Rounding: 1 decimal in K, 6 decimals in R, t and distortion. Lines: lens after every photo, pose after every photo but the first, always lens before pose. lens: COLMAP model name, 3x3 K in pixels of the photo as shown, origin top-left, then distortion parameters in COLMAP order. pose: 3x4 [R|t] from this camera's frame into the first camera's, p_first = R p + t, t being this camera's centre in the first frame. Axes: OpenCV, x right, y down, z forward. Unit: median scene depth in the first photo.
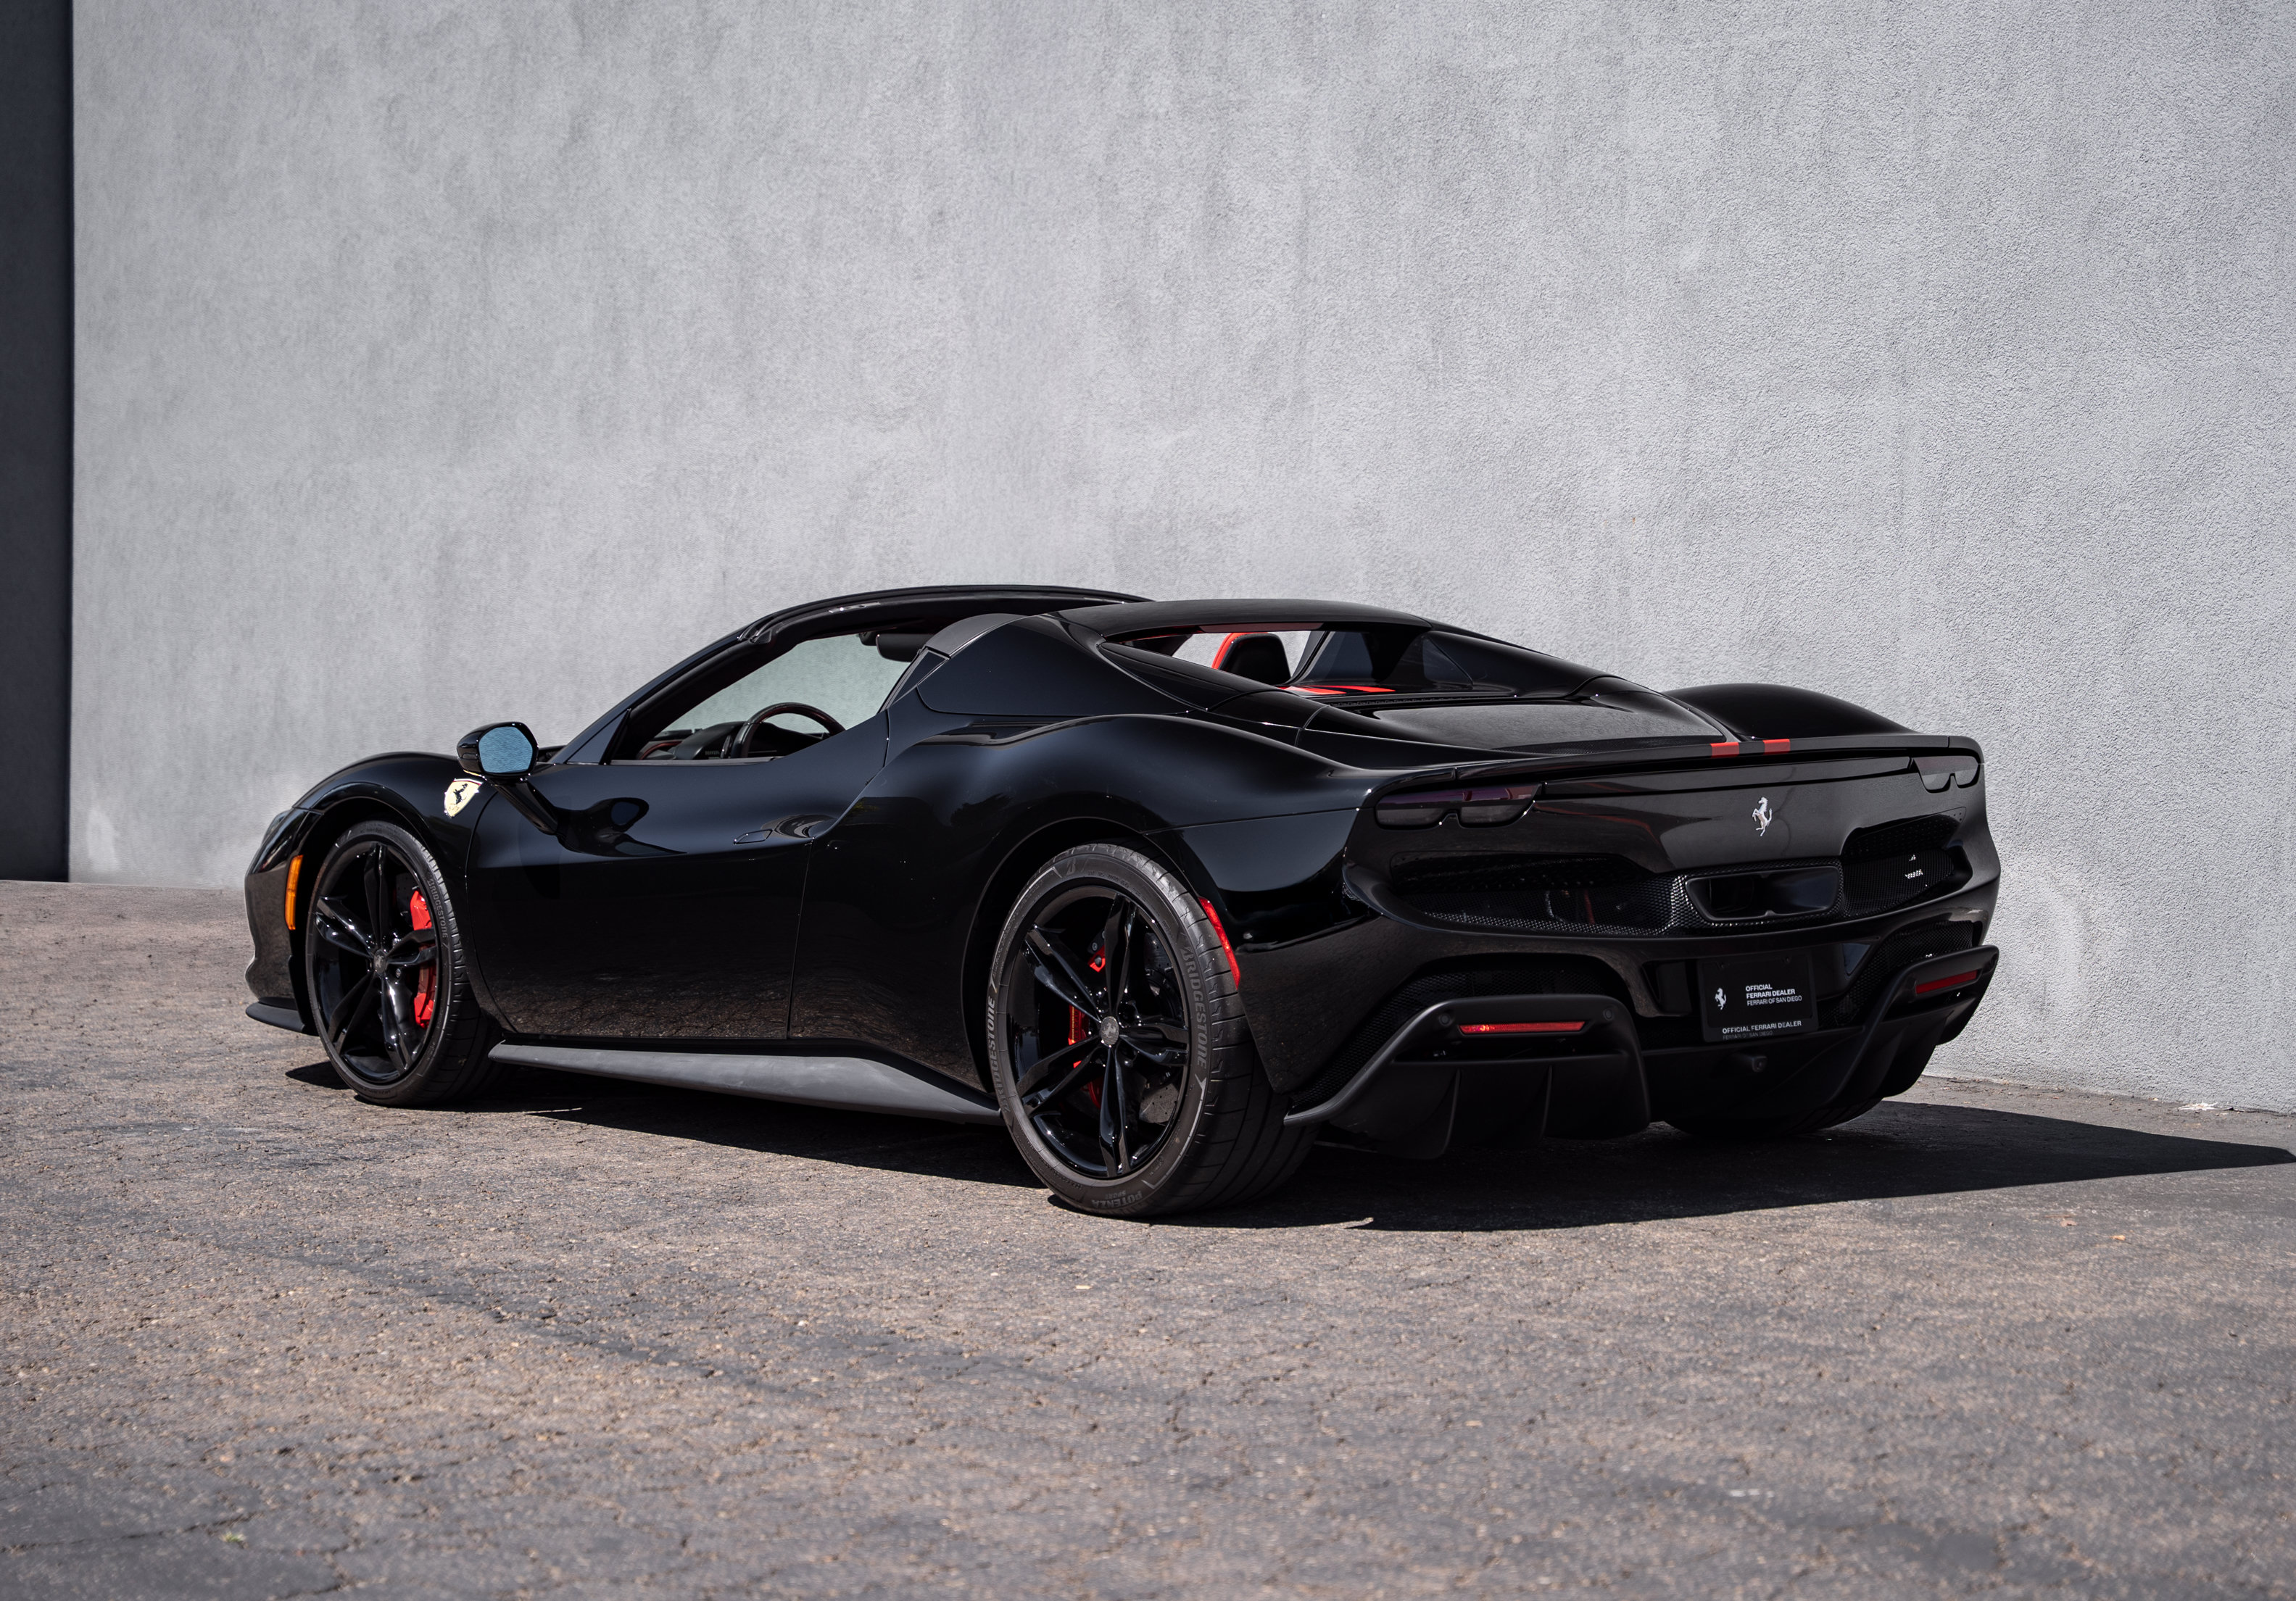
lens RADIAL K [[5013.5, 0, 1278.2], [0, 5013.5, 756.8], [0, 0, 1]] dist [0.294612, 0.000000]
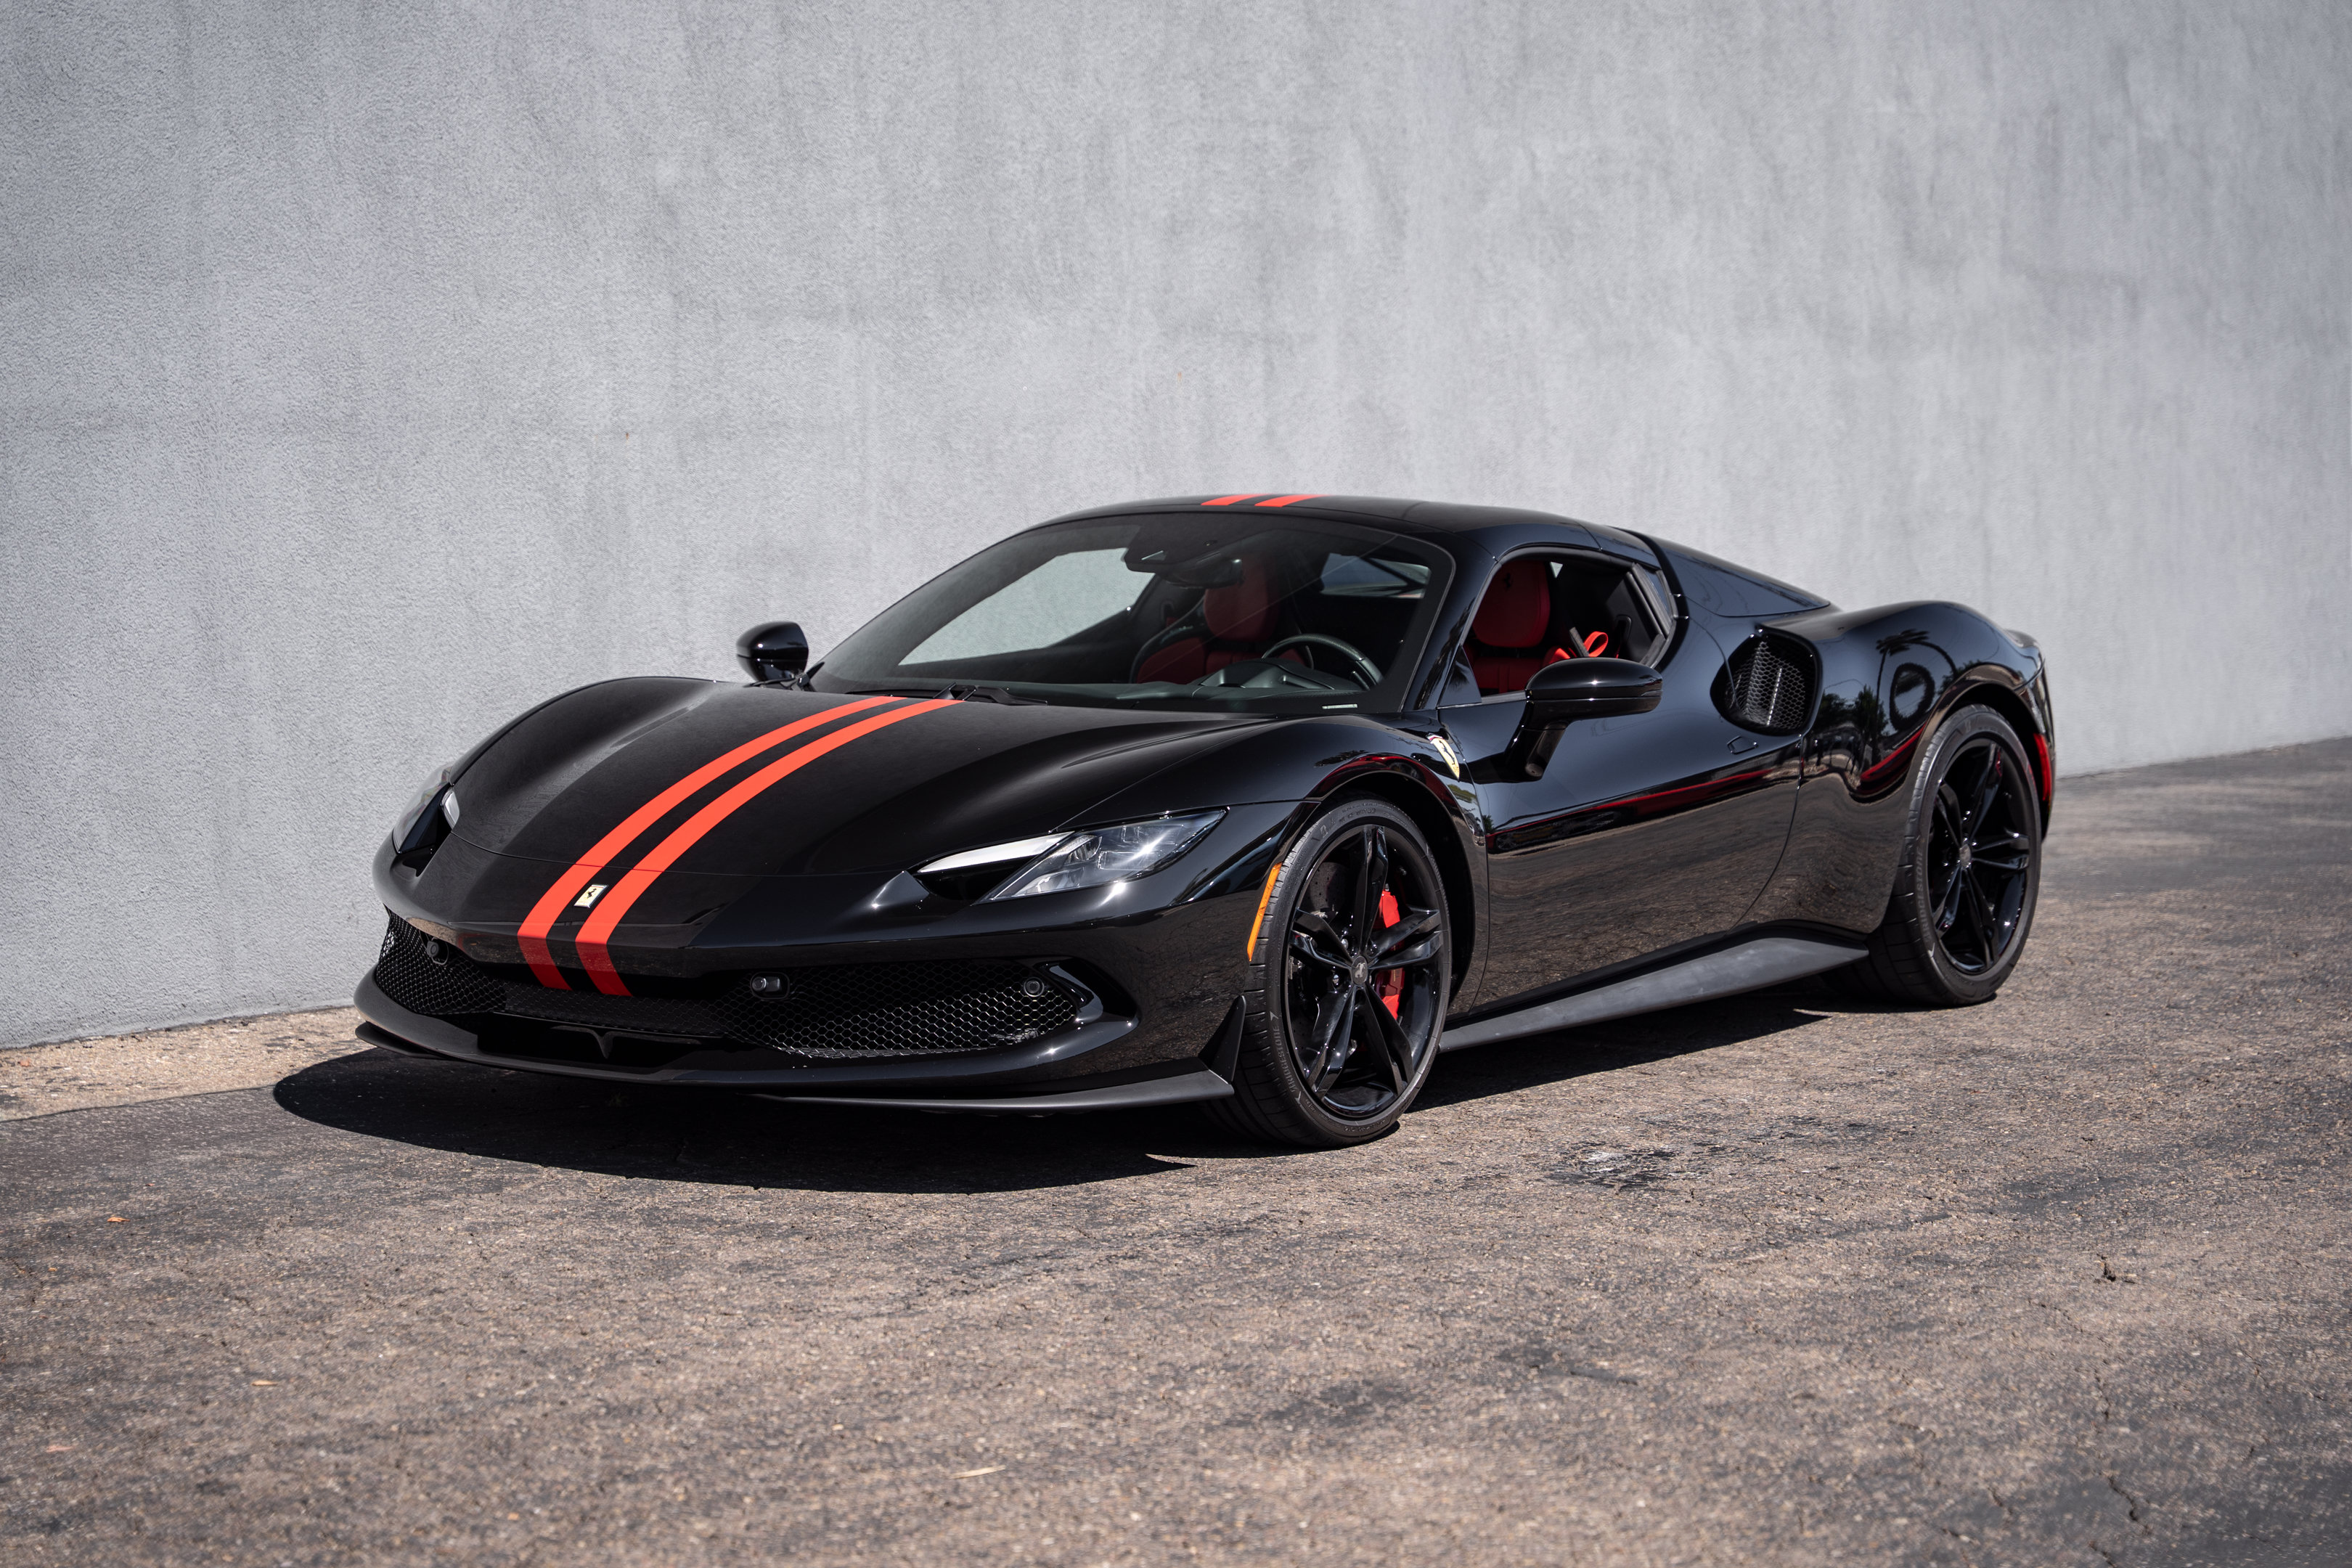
lens RADIAL K [[4691.1, 0, 1168.4], [0, 4691.1, 794.0], [0, 0, 1]] dist [0.293388, 0.000000]
pose [[-0.287902, -0.064856, 0.955461, -0.928269], [0.036105, 0.996260, 0.078505, -0.050932], [-0.956979, 0.057099, -0.284484, 1.289475]]
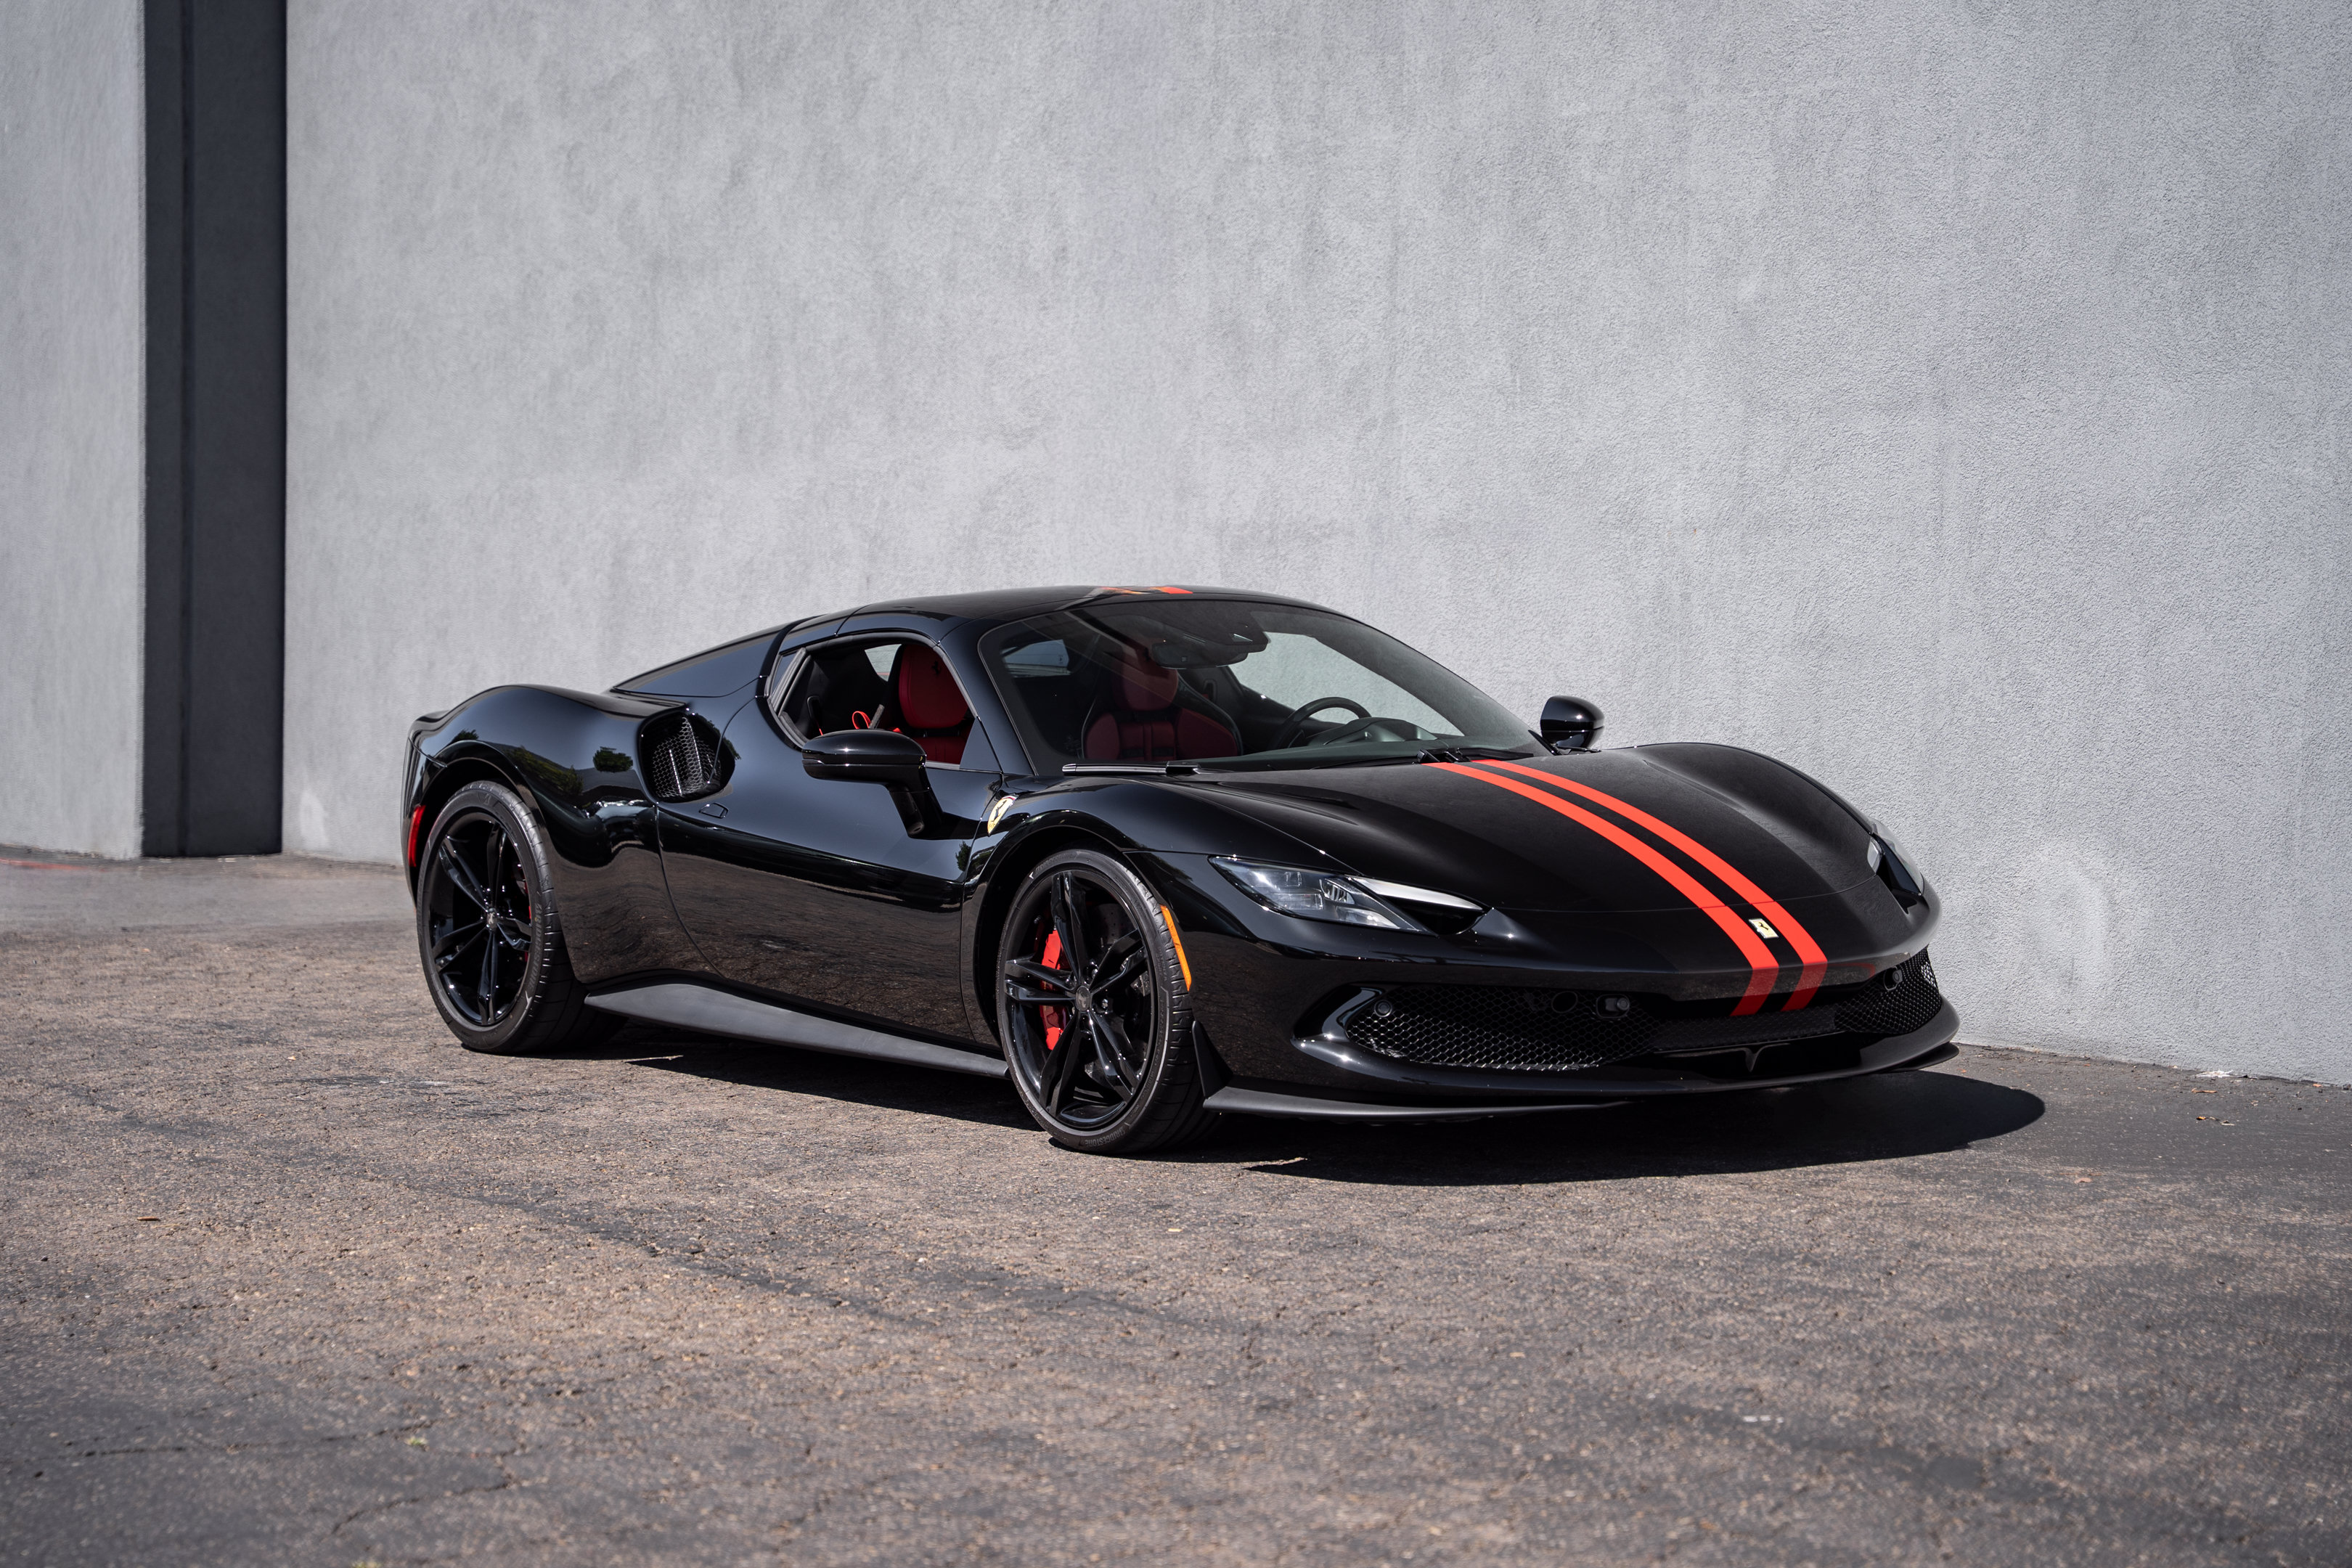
lens RADIAL K [[4691.1, 0, 1164.0], [0, 4691.1, 763.6], [0, 0, 1]] dist [0.293388, 0.000000]
pose [[0.998737, 0.001609, -0.050227, 0.008191], [-0.001360, 0.999987, 0.005000, -0.002010], [0.050235, -0.004925, 0.998725, -0.026674]]
